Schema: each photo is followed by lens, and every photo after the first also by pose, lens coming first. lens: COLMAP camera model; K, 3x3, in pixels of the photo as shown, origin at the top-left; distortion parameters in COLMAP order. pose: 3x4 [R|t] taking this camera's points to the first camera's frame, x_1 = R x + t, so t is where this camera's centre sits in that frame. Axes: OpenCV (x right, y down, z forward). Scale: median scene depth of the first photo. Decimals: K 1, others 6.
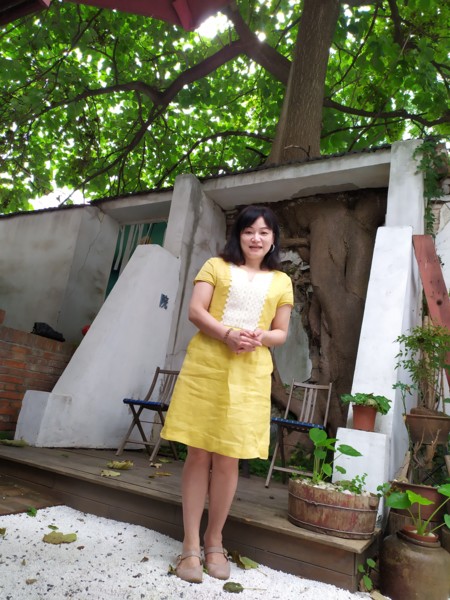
lens RADIAL K [[440.6, 0, 225.0], [0, 440.6, 300.0], [0, 0, 1]] dist [0.059318, -0.066117]
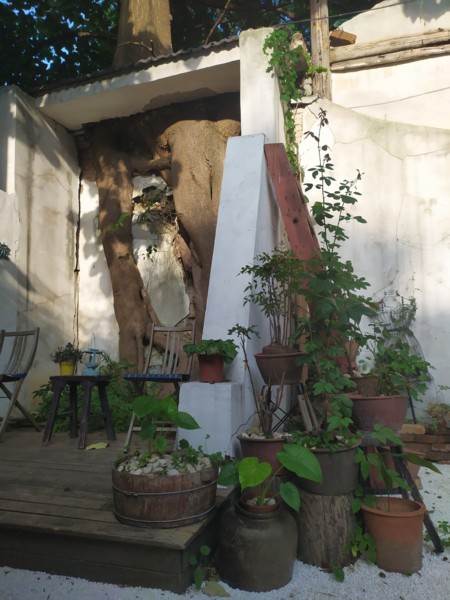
lens RADIAL K [[439.1, 0, 225.0], [0, 439.1, 300.0], [0, 0, 1]] dist [0.049789, -0.053386]
pose [[0.973565, -0.137637, 0.182285, 0.113912], [0.106199, 0.979313, 0.172246, -0.003941], [-0.202221, -0.148334, 0.968041, 0.104773]]
